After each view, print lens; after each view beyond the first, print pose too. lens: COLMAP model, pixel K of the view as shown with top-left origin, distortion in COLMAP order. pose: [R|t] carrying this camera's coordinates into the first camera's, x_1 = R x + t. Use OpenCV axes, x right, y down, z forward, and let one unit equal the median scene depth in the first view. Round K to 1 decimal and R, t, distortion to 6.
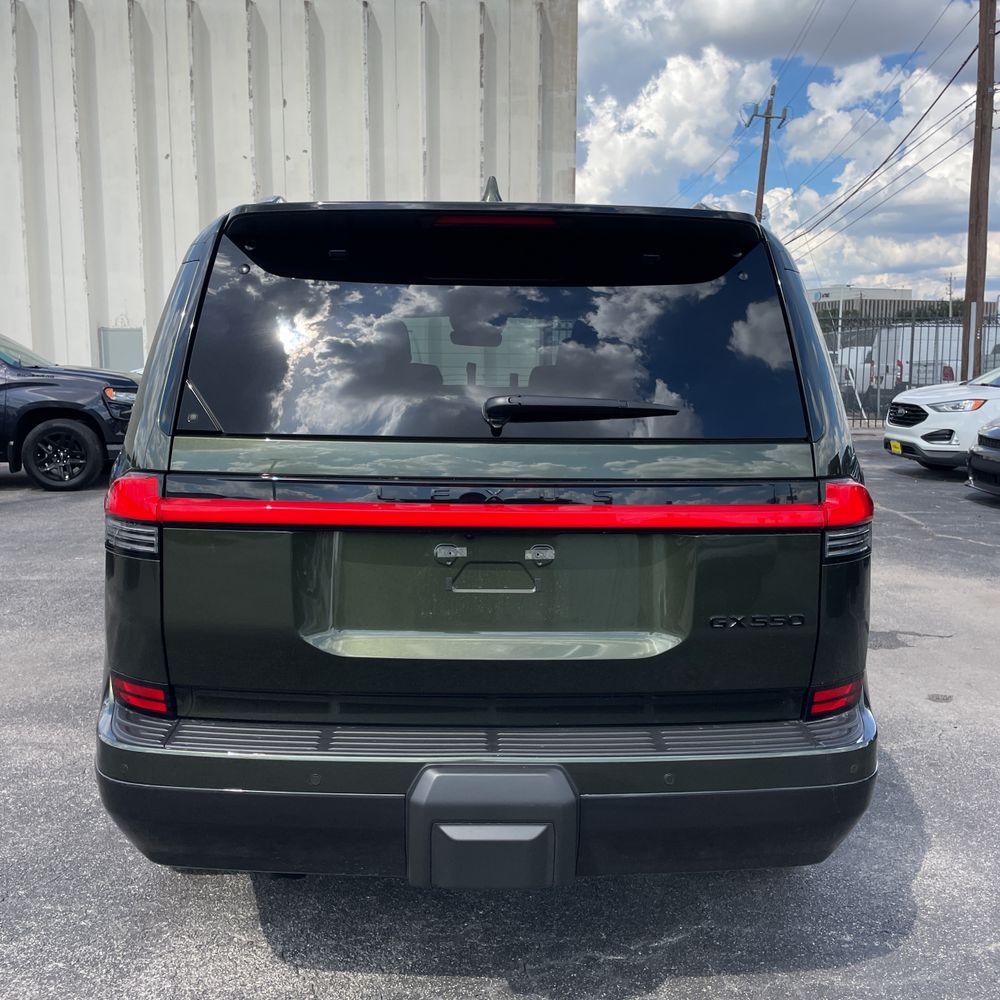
lens RADIAL K [[986.7, 0, 500.4], [0, 986.7, 478.4], [0, 0, 1]] dist [0.102848, -0.171930]
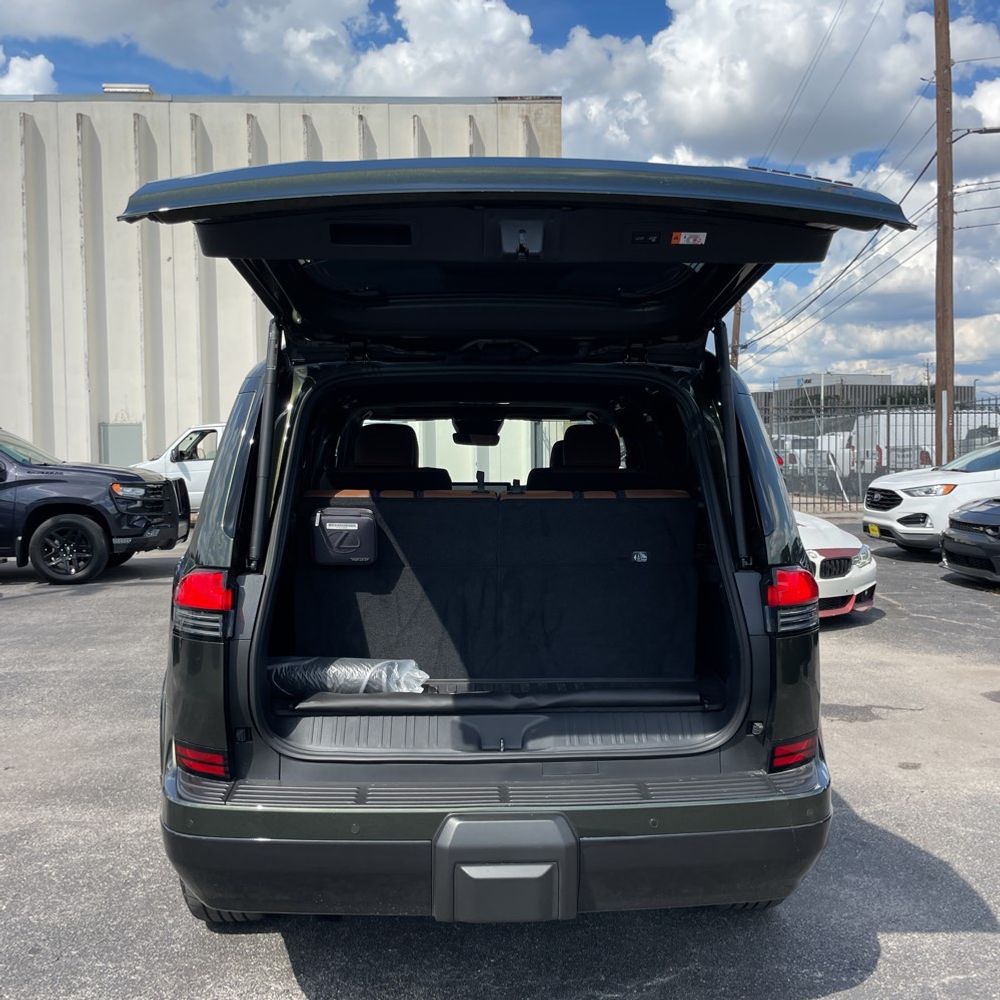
lens RADIAL K [[975.1, 0, 511.1], [0, 975.1, 484.9], [0, 0, 1]] dist [0.103376, -0.154156]
pose [[0.999735, -0.012442, 0.019350, -0.006551], [0.013965, 0.996641, -0.080699, -0.002181], [-0.018281, 0.080948, 0.996551, -0.070347]]
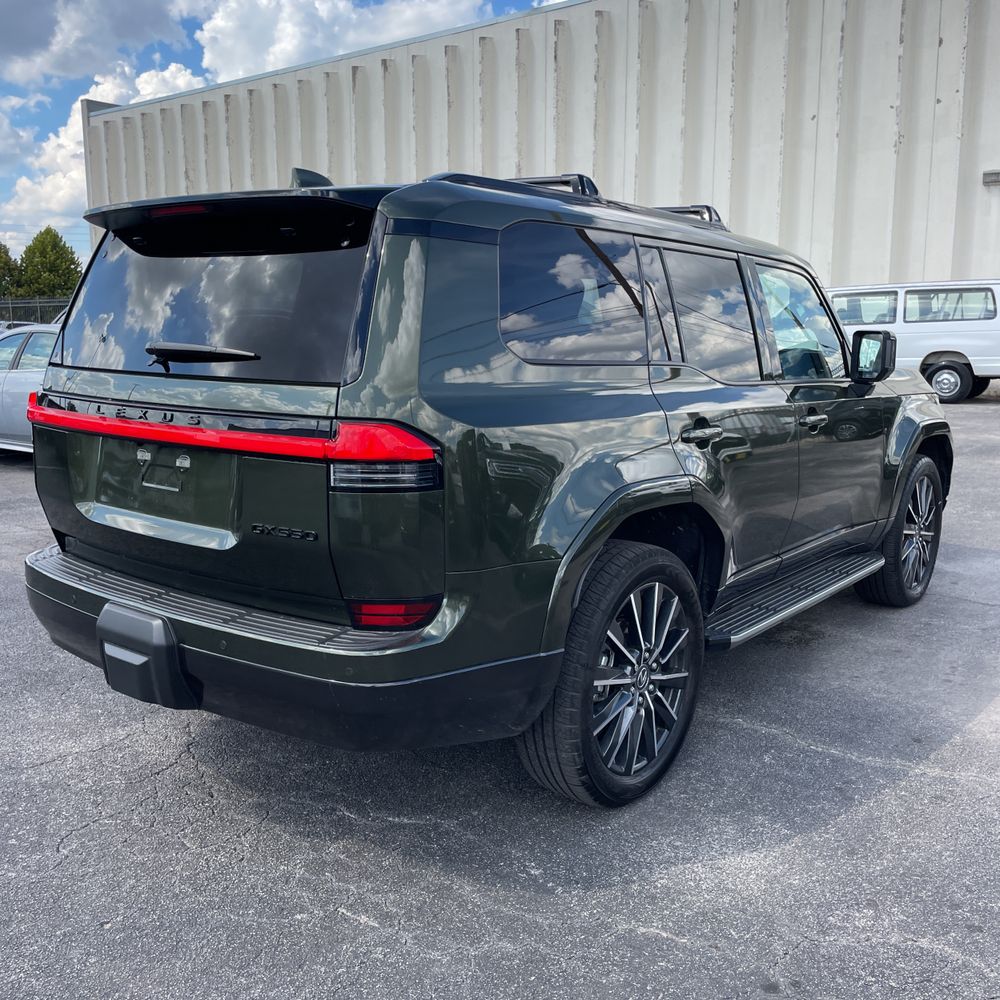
lens RADIAL K [[986.7, 0, 500.4], [0, 986.7, 478.4], [0, 0, 1]] dist [0.102848, -0.171930]
pose [[0.781300, 0.091334, -0.617437, 0.438719], [-0.067935, 0.995802, 0.061339, -0.004795], [0.620448, -0.005979, 0.784225, 0.079481]]
